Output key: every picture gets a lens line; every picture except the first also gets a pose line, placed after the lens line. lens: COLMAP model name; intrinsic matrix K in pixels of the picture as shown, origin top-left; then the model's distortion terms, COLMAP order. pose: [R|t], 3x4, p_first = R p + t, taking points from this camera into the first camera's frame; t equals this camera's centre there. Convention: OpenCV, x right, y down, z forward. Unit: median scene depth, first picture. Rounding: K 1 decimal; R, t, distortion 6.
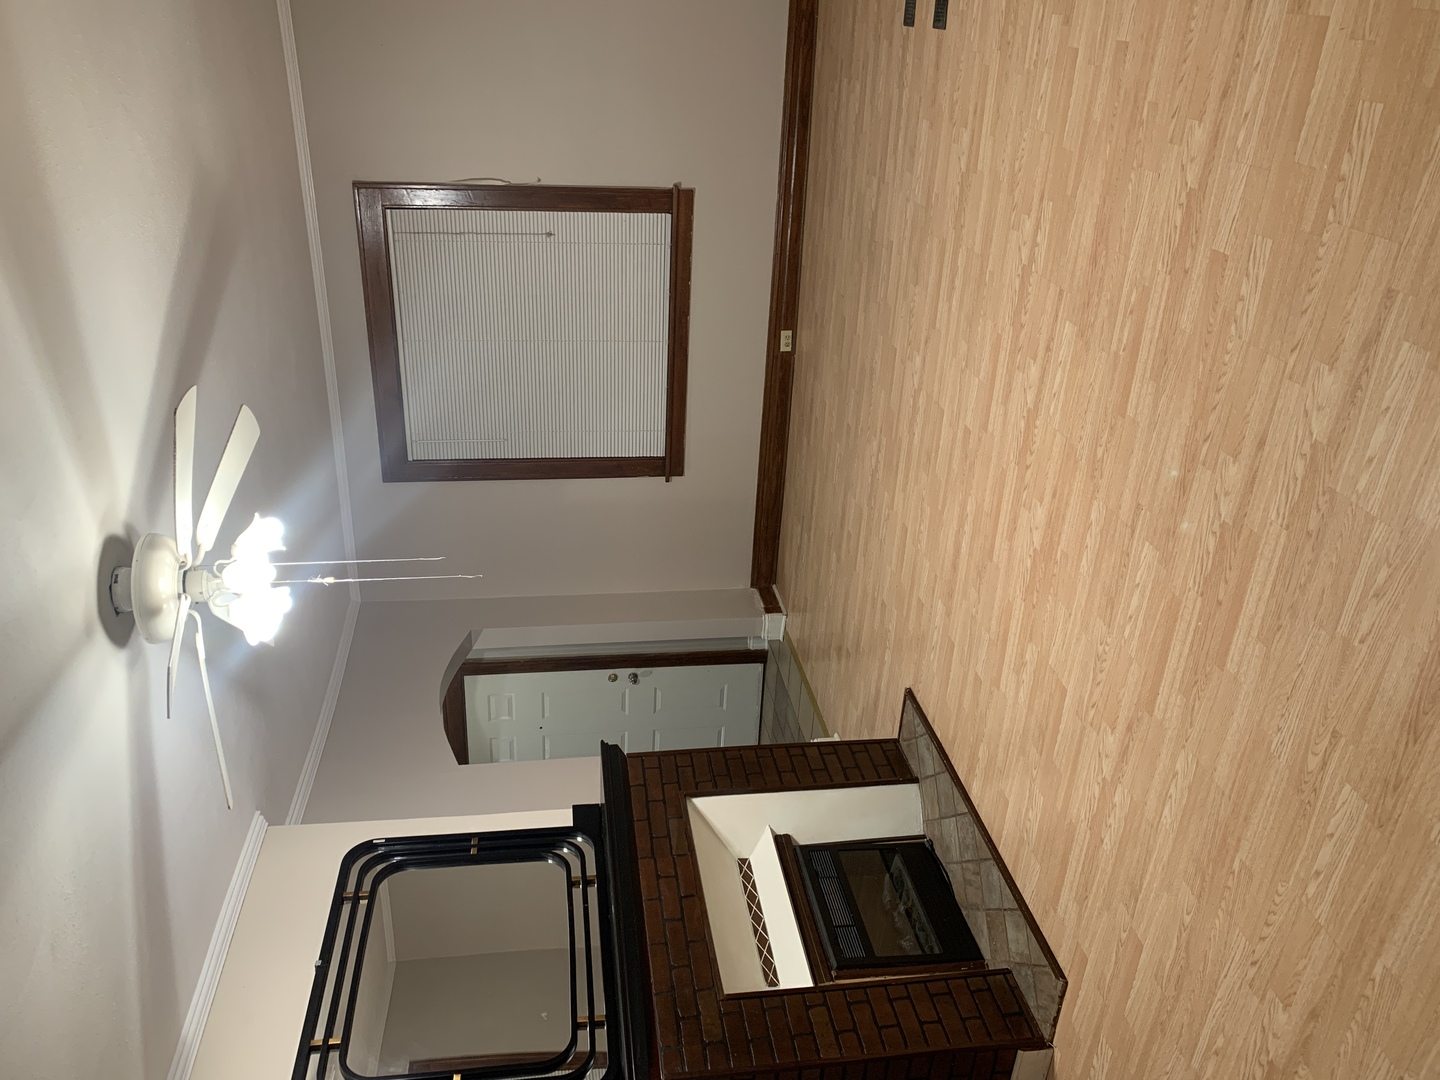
lens RADIAL K [[1091.4, 0, 712.0], [0, 1091.4, 537.4], [0, 0, 1]] dist [0.004887, -0.016880]
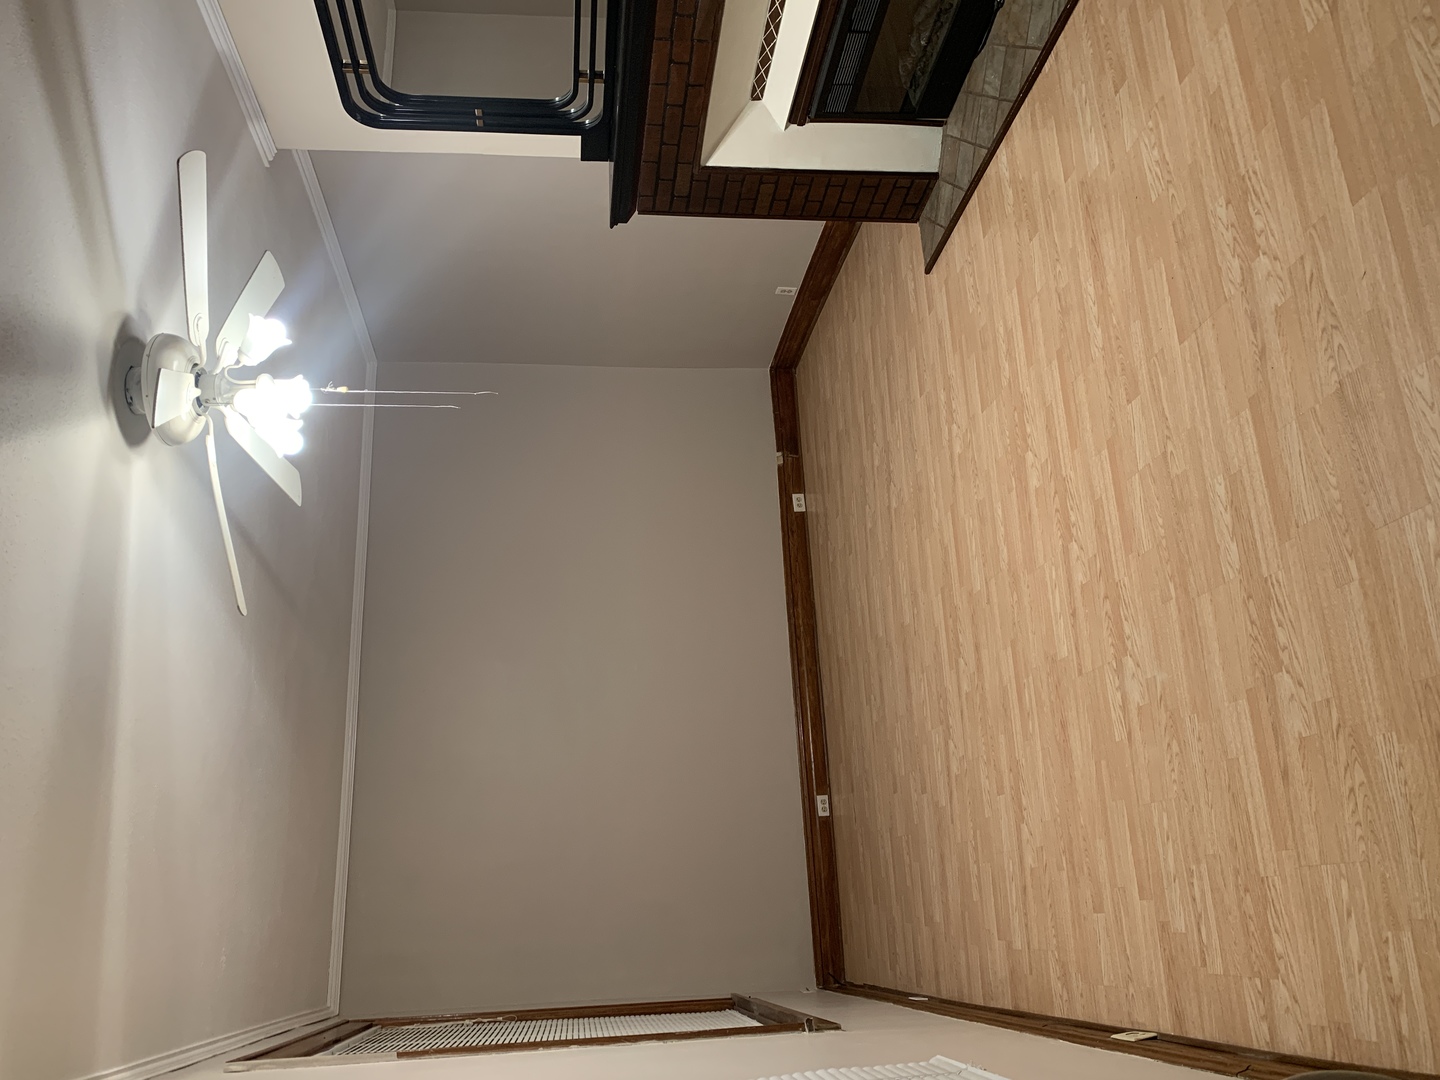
lens RADIAL K [[1091.4, 0, 712.0], [0, 1091.4, 537.4], [0, 0, 1]] dist [0.004887, -0.016880]
pose [[0.965600, 0.080901, 0.247129, -0.261753], [-0.124614, -0.690169, 0.712838, -0.791380], [0.228230, -0.719112, -0.656345, 1.622598]]
